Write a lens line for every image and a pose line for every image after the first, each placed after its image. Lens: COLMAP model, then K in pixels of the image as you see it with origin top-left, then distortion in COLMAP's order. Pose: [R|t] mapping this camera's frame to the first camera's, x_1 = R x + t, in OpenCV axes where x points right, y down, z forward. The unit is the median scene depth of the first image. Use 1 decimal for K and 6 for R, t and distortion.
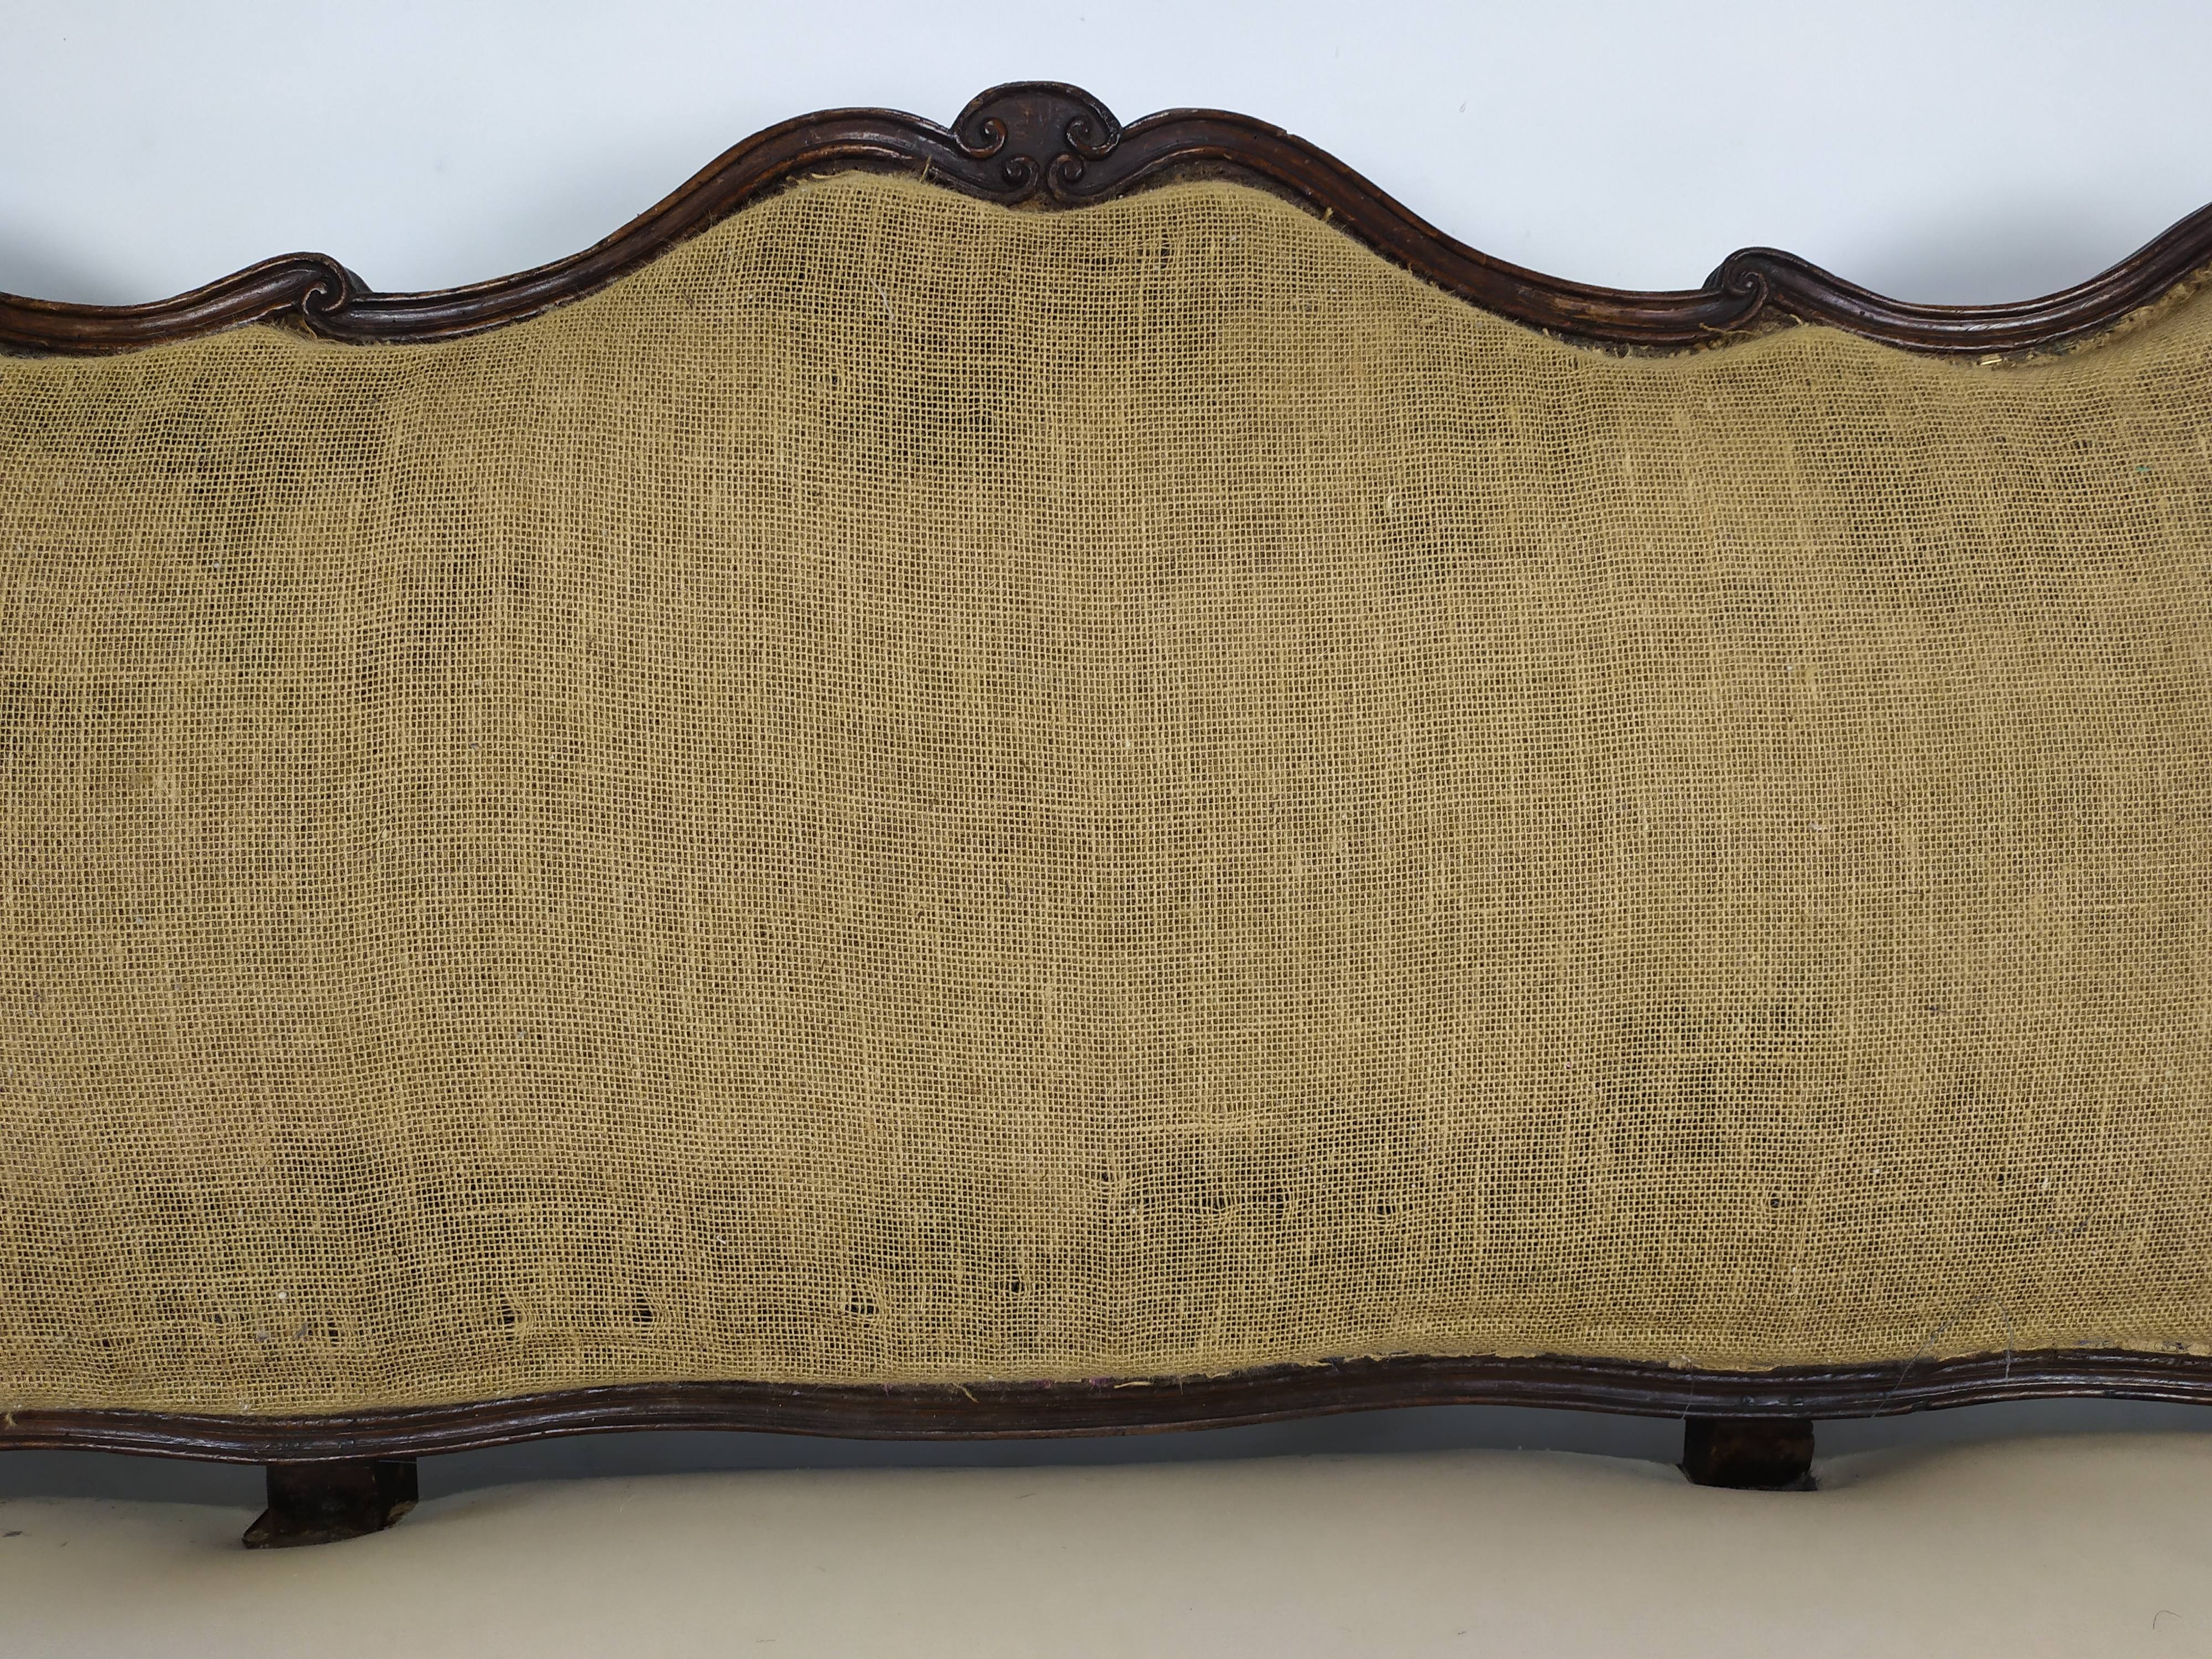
lens RADIAL K [[1670.1, 0, 1111.6], [0, 1670.1, 824.0], [0, 0, 1]] dist [0.056277, -0.071994]
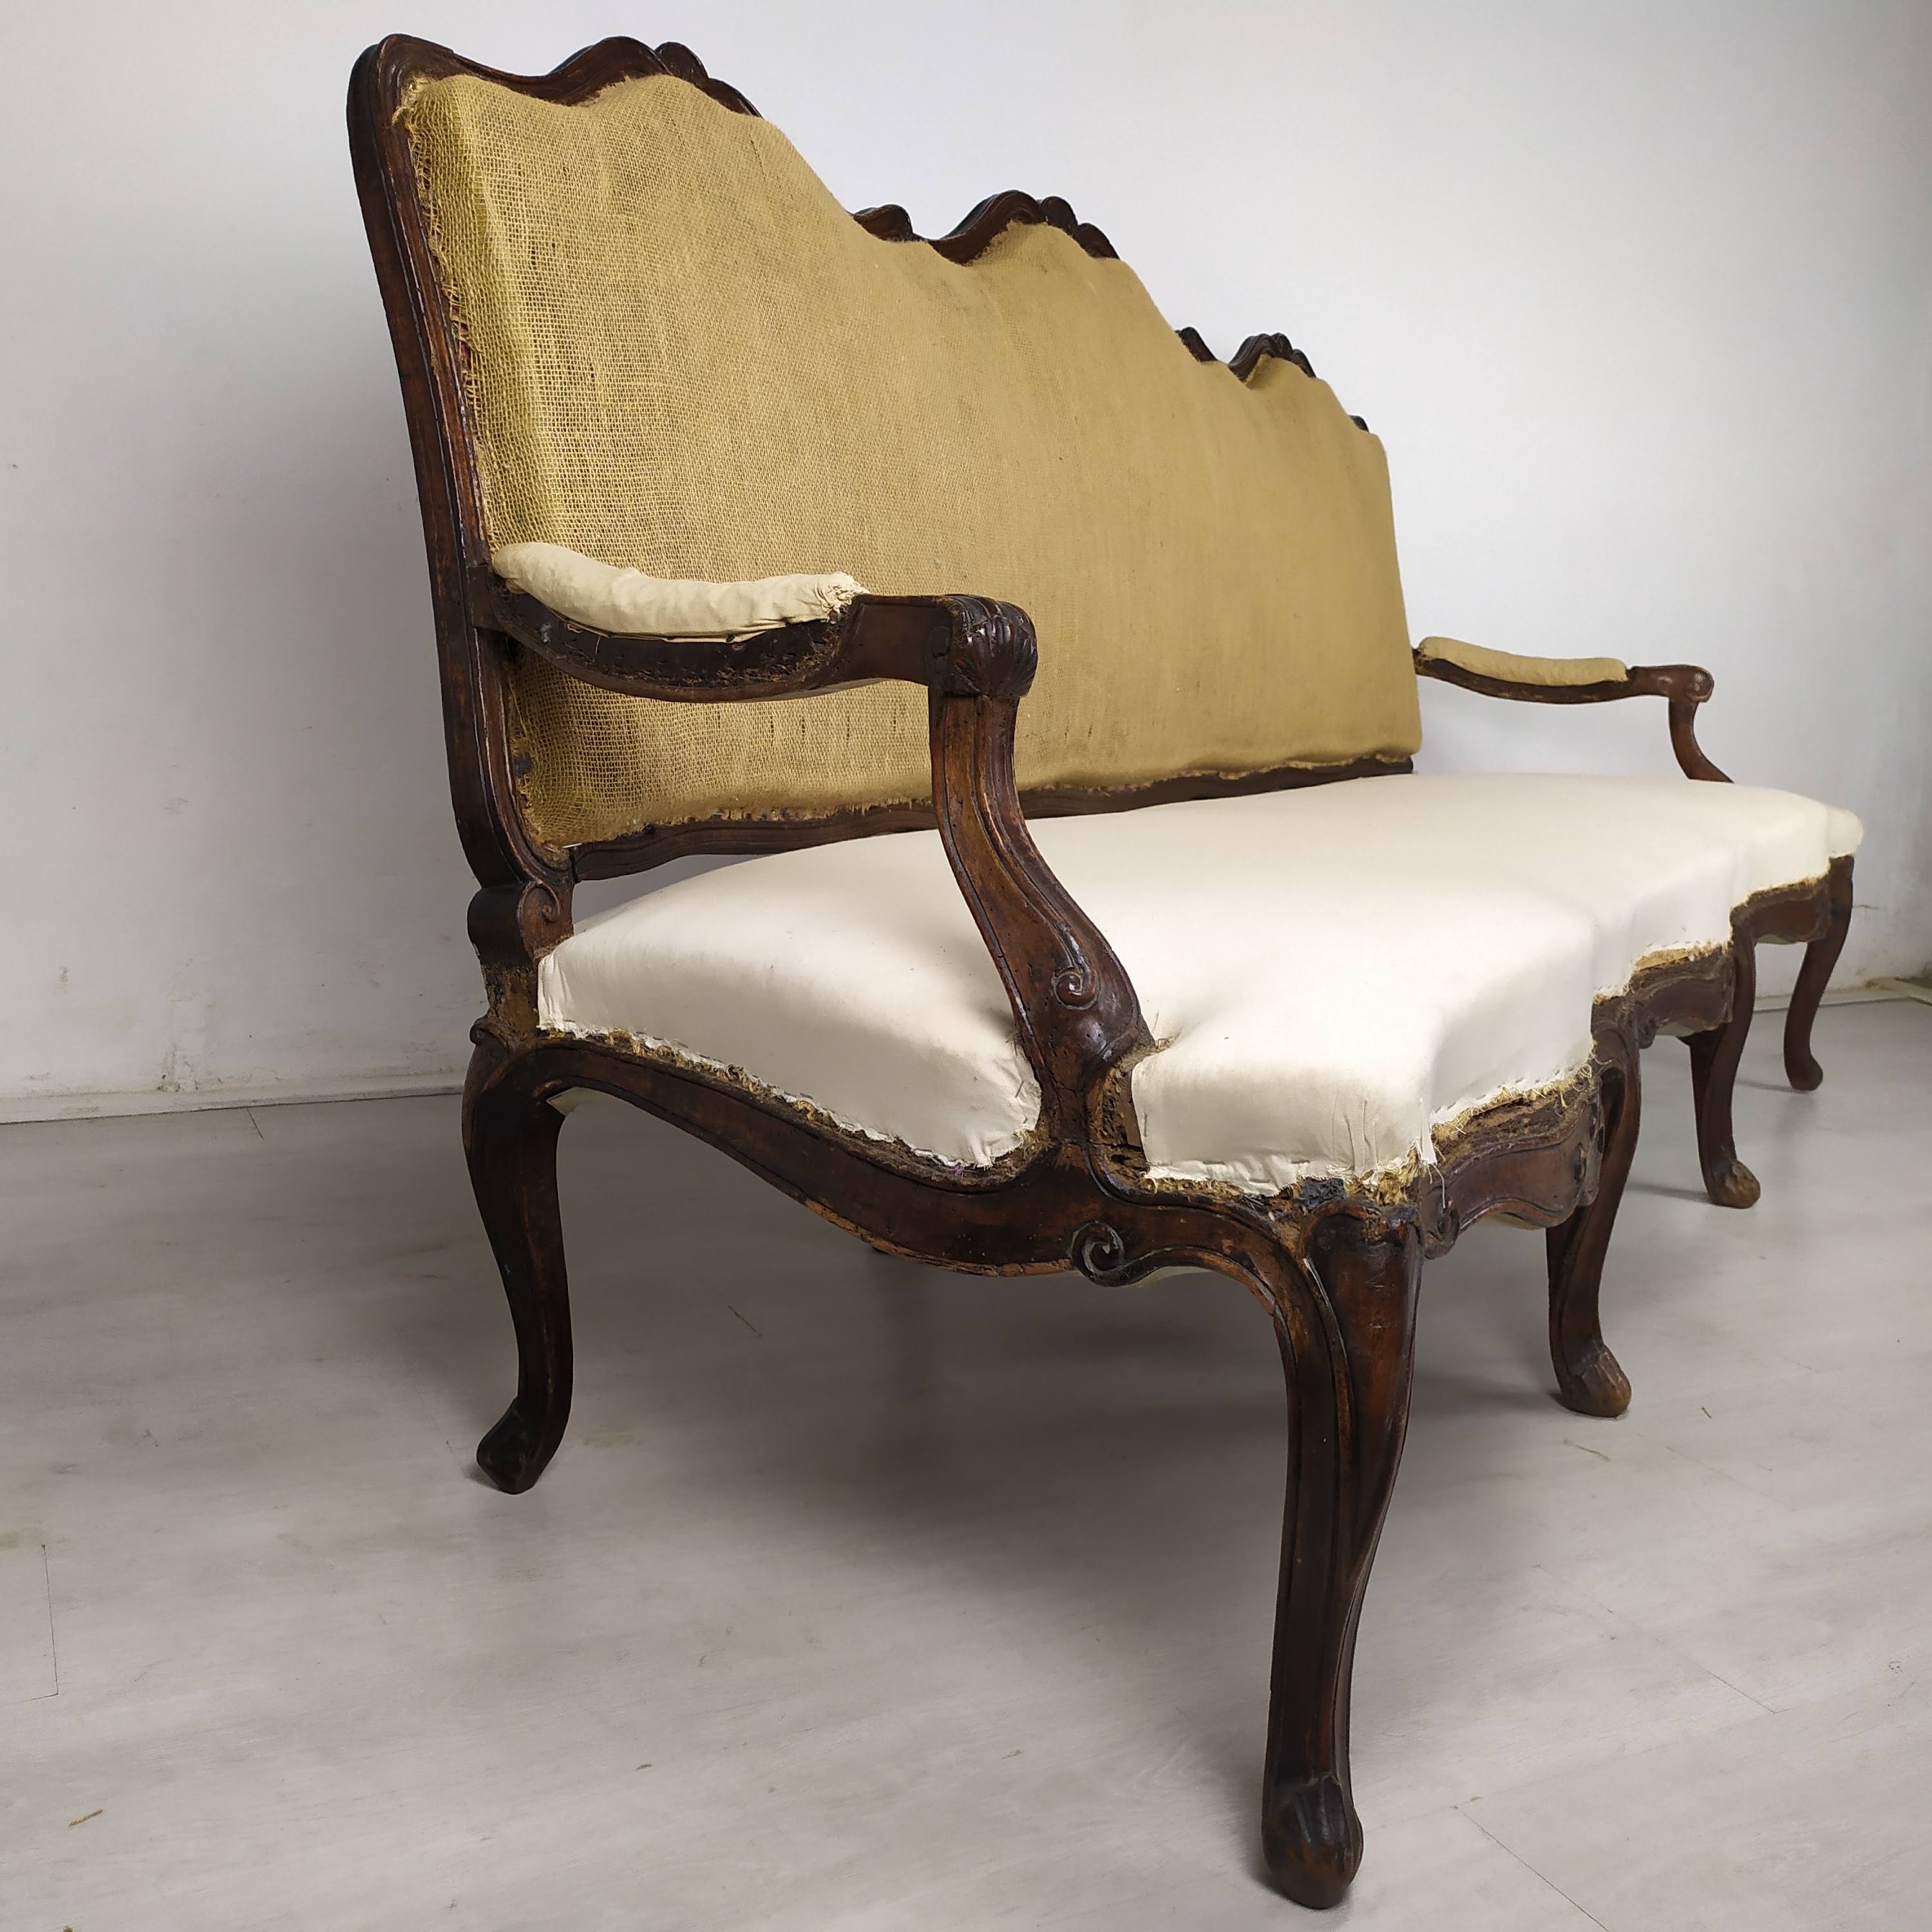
lens RADIAL K [[1946.7, 0, 975.9], [0, 1946.7, 972.4], [0, 0, 1]] dist [0.058176, -0.036928]
pose [[0.515862, -0.114296, 0.849013, -2.628416], [0.143458, 0.988590, 0.045921, 0.475651], [-0.844575, 0.098109, 0.526373, -0.193370]]
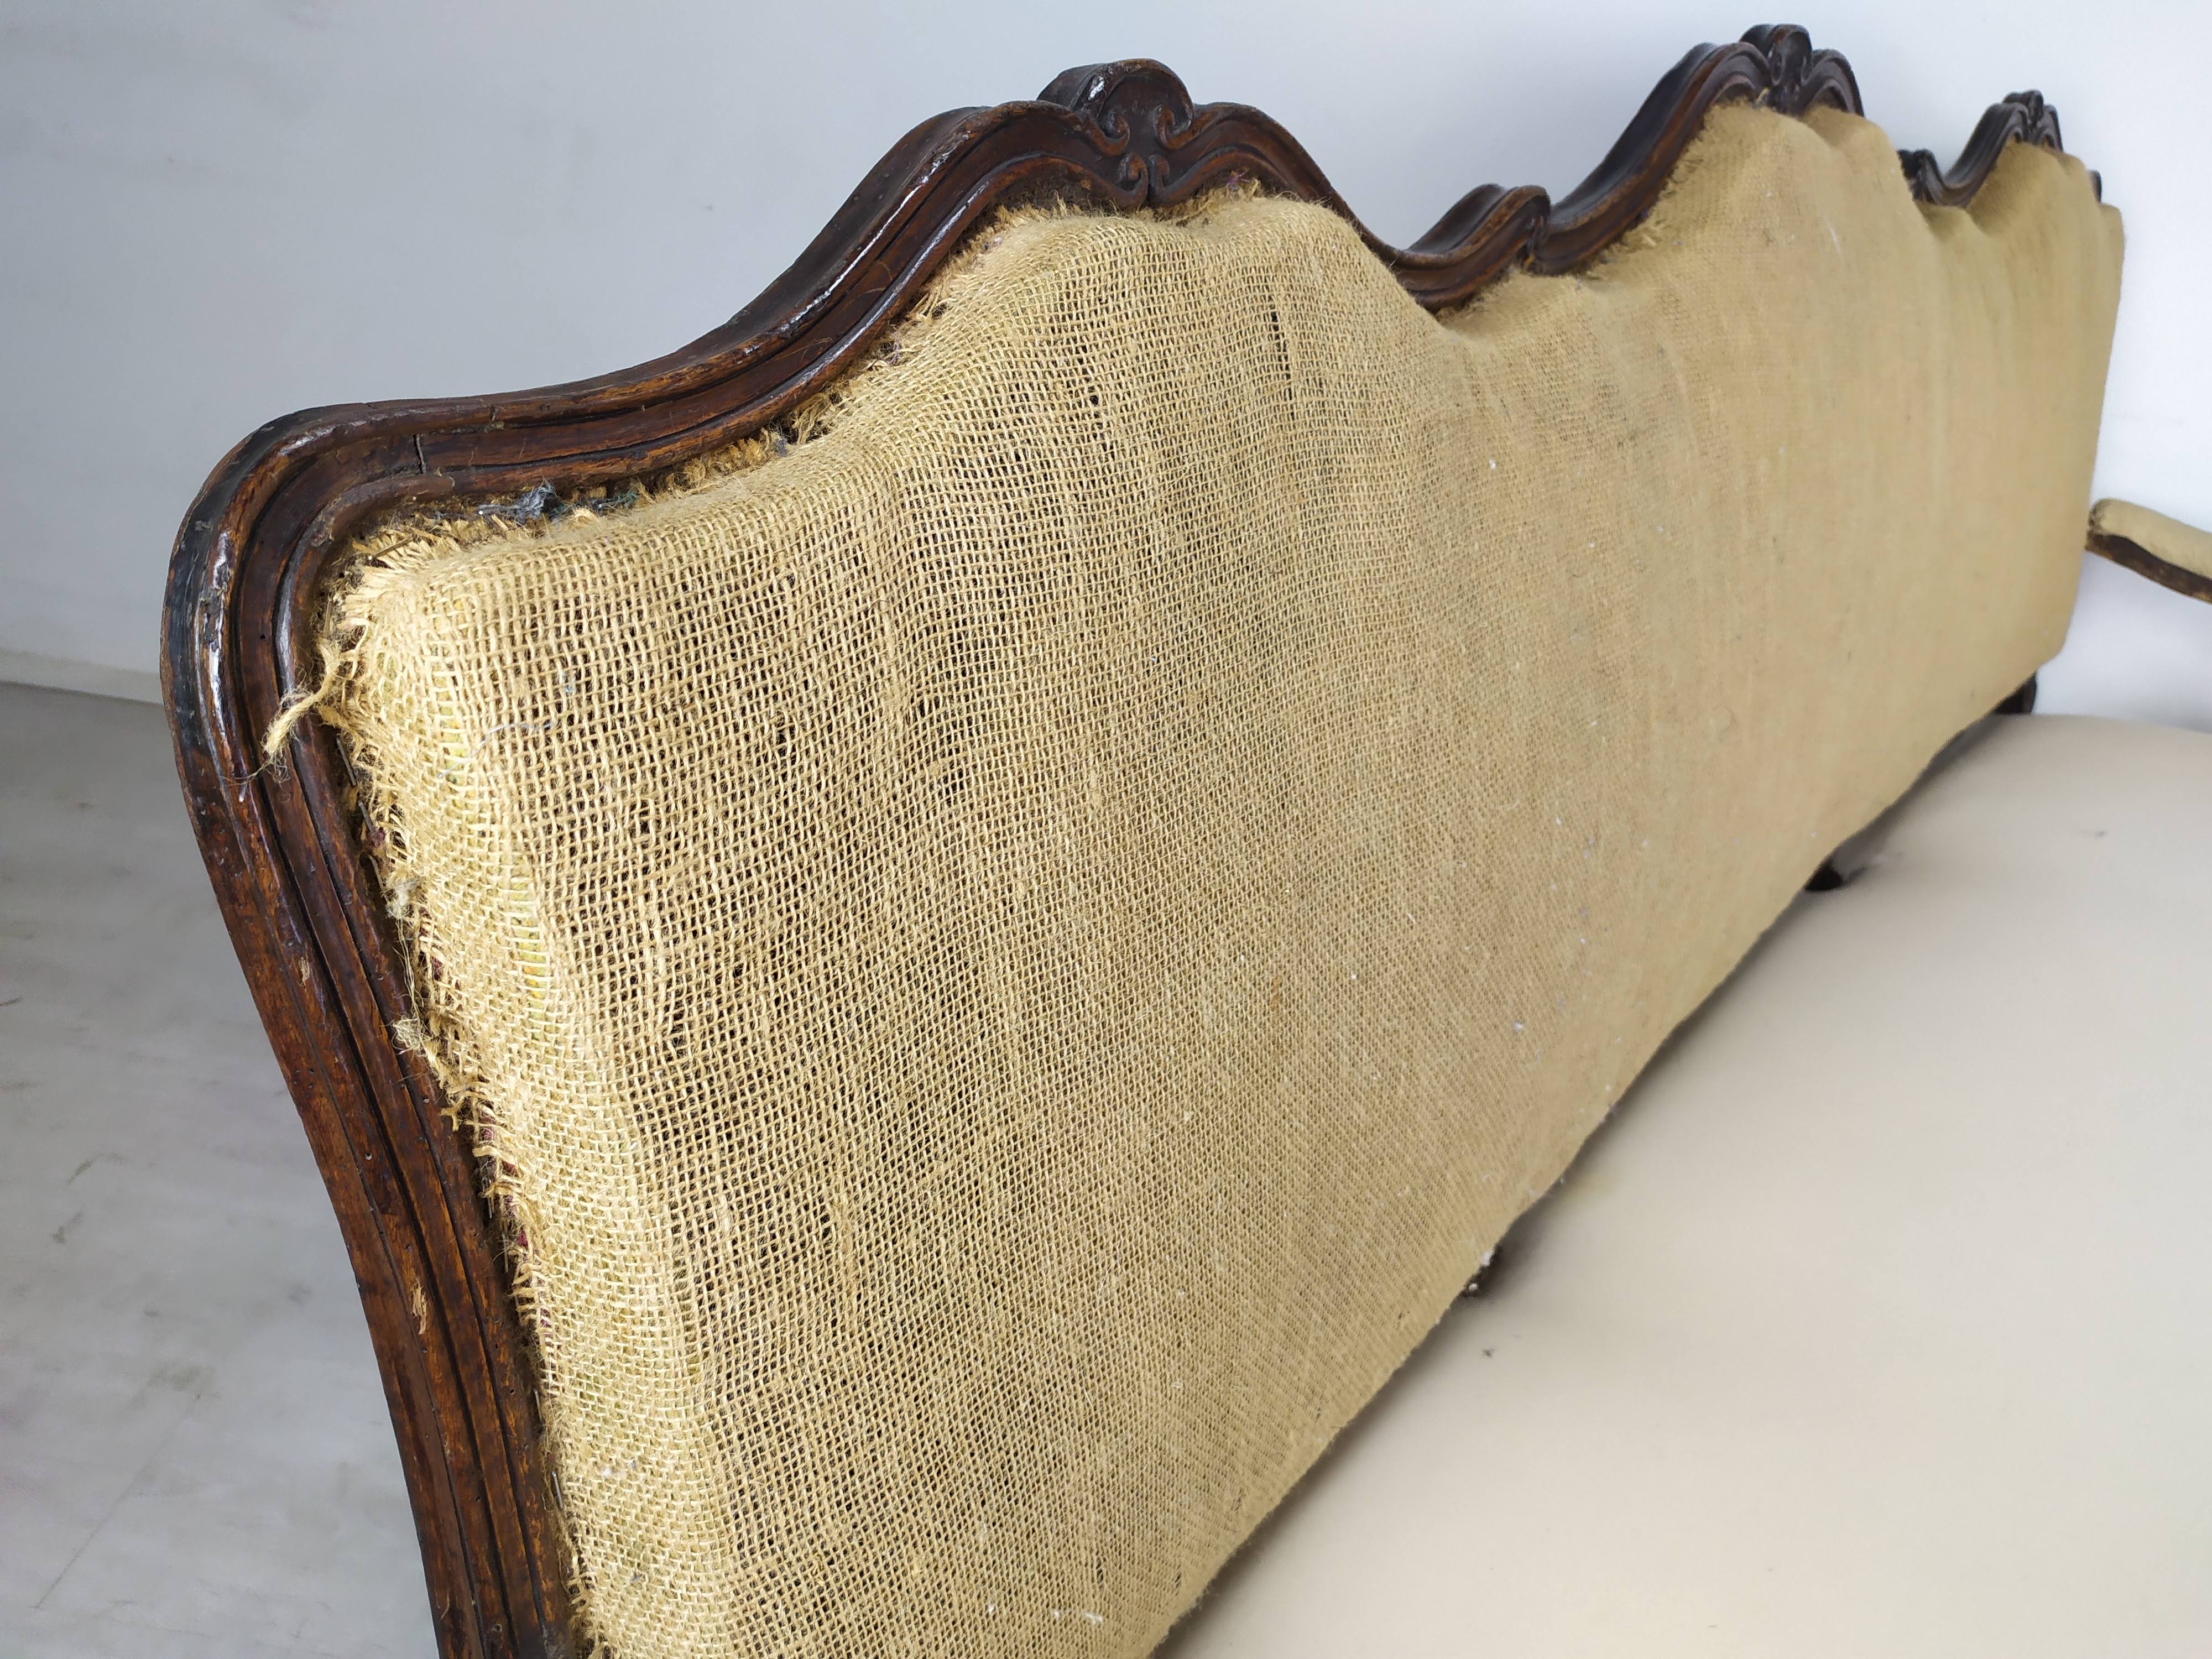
lens RADIAL K [[1706.8, 0, 1100.6], [0, 1706.8, 850.8], [0, 0, 1]] dist [0.055129, -0.070509]
pose [[0.644589, -0.296216, 0.704813, -1.602008], [0.060358, 0.938731, 0.339326, -0.353996], [-0.762143, -0.176185, 0.622974, 0.515444]]
